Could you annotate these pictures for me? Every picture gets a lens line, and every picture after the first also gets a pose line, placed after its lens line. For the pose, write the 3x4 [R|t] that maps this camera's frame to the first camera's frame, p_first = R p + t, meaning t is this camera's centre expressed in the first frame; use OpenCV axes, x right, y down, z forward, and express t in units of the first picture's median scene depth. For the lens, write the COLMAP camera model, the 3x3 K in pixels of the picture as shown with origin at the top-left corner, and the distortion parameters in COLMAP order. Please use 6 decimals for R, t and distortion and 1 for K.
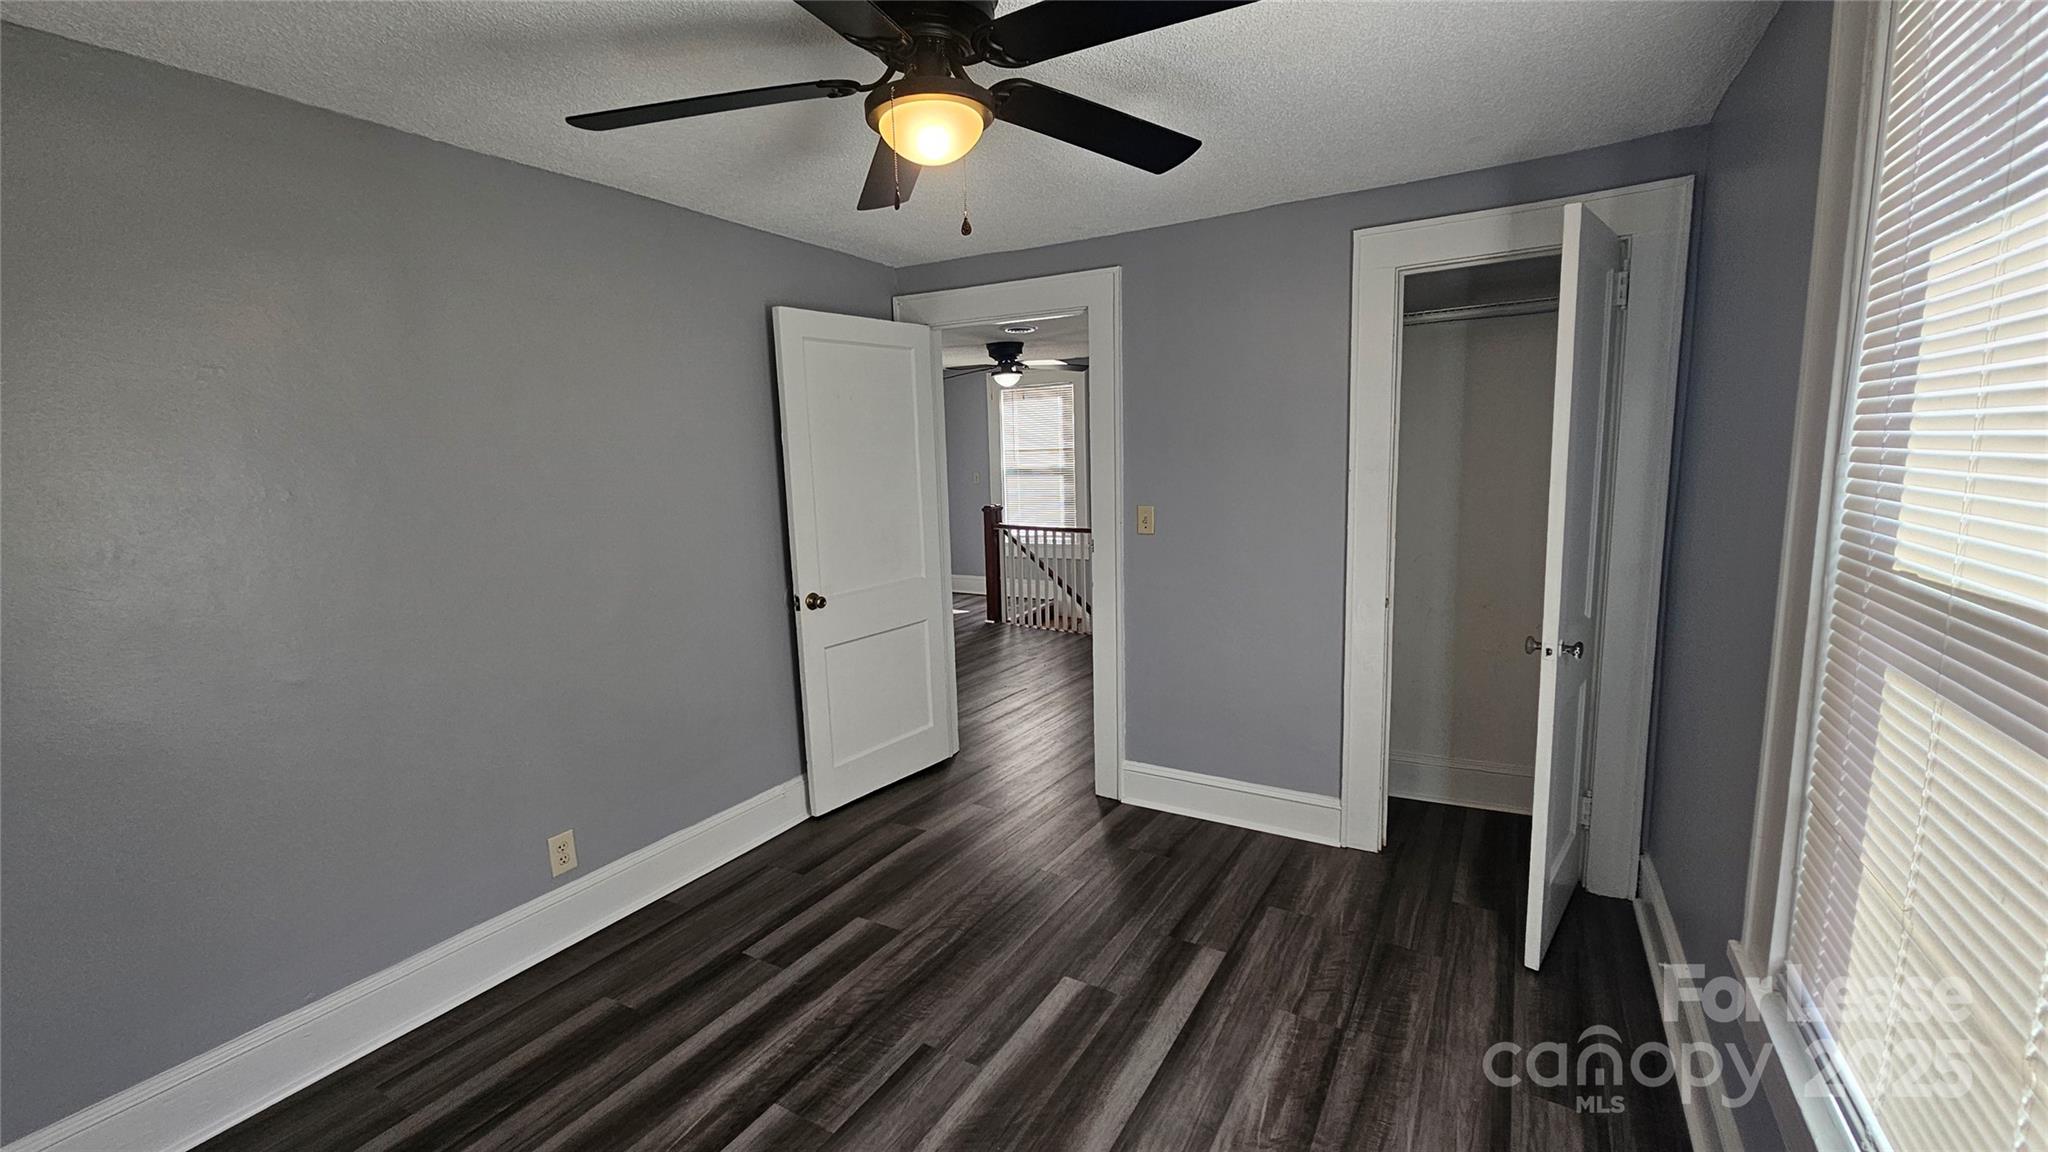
lens RADIAL K [[837.8, 0, 1017.2], [0, 837.8, 578.9], [0, 0, 1]] dist [-0.008524, 0.000436]
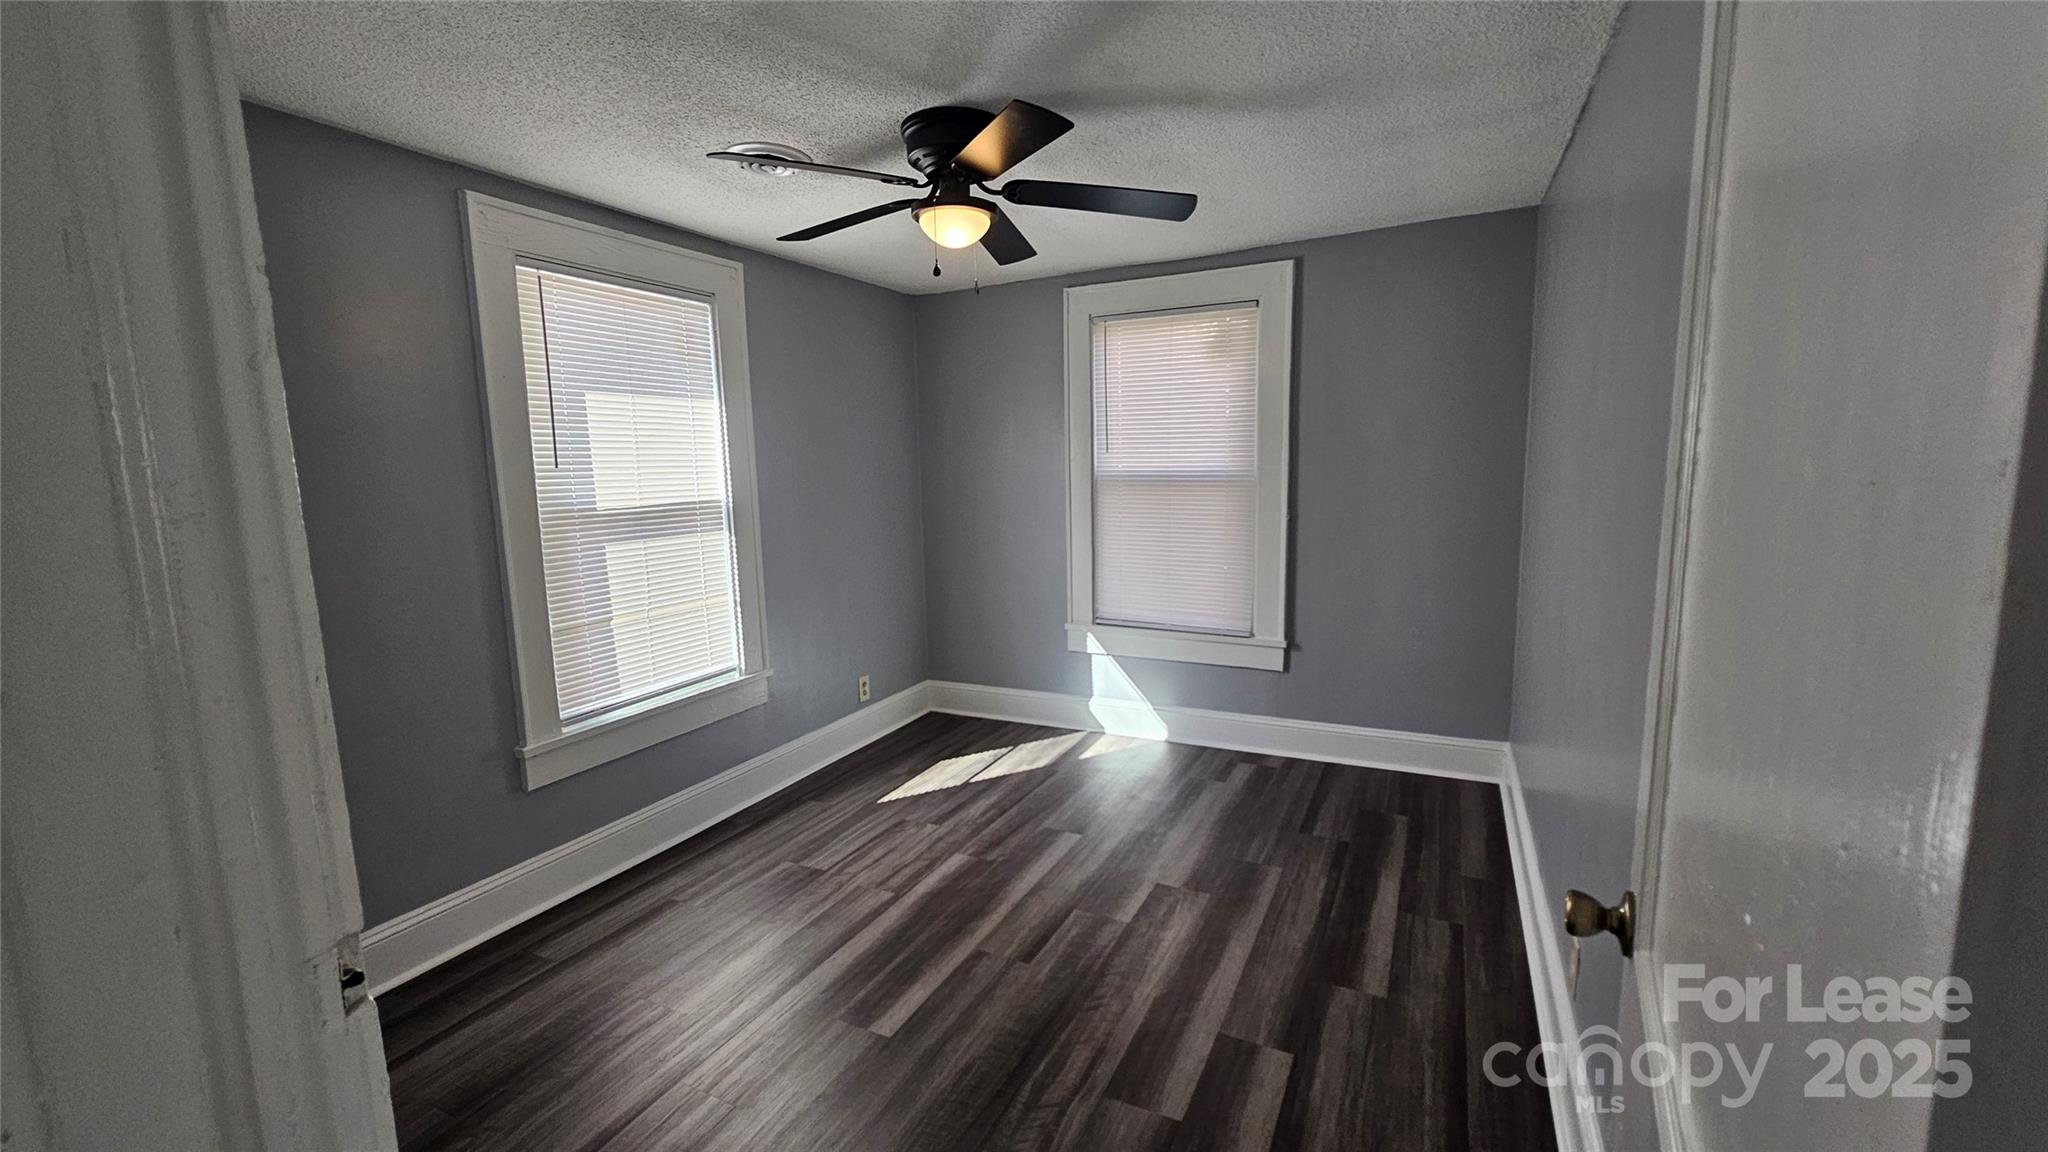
lens RADIAL K [[837.8, 0, 1017.2], [0, 837.8, 578.9], [0, 0, 1]] dist [-0.008524, 0.000436]
pose [[-0.996218, 0.064344, -0.058384, -0.061261], [0.044801, 0.956181, 0.289329, -0.257946], [0.074442, 0.285619, -0.955448, 1.859255]]
